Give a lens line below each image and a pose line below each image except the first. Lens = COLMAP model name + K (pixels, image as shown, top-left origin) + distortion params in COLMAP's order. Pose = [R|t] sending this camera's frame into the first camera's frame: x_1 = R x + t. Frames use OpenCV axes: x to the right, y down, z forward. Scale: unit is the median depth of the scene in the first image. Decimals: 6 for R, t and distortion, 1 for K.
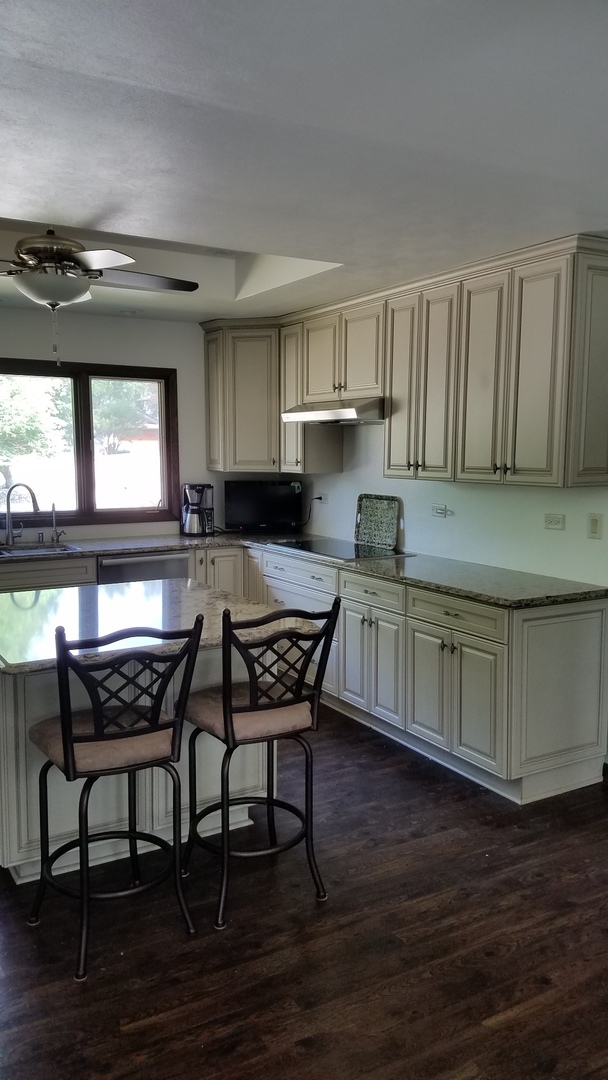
lens RADIAL K [[803.4, 0, 302.5], [0, 803.4, 540.6], [0, 0, 1]] dist [0.056177, -0.099154]
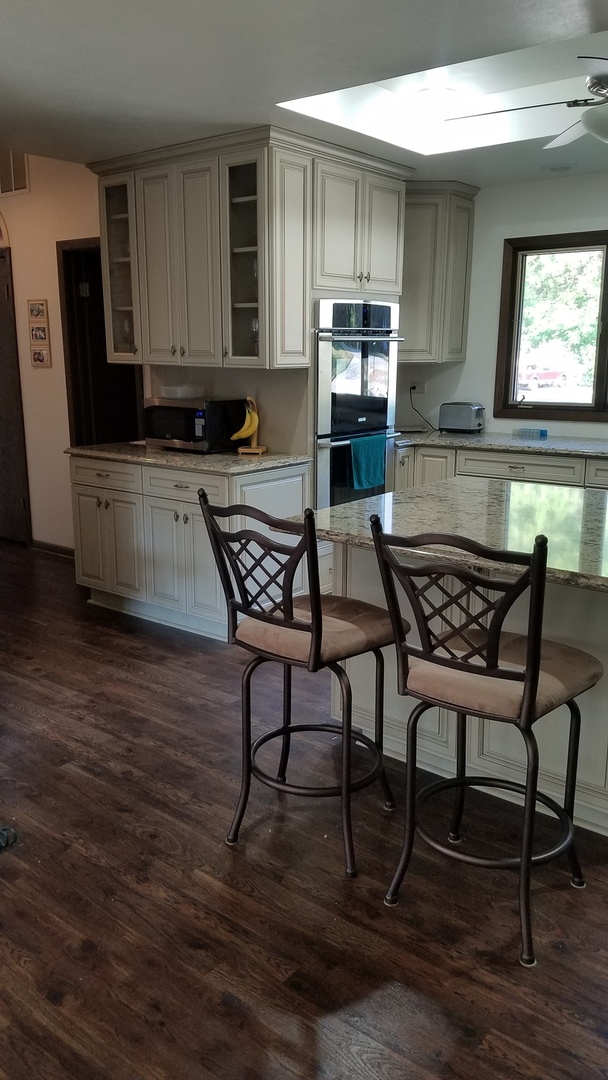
lens RADIAL K [[803.4, 0, 307.5], [0, 803.4, 519.7], [0, 0, 1]] dist [0.056177, -0.099154]
pose [[0.266719, 0.175499, -0.947661, 0.528665], [-0.098585, 0.983091, 0.154314, -0.024397], [0.958719, 0.052267, 0.279510, 0.559811]]
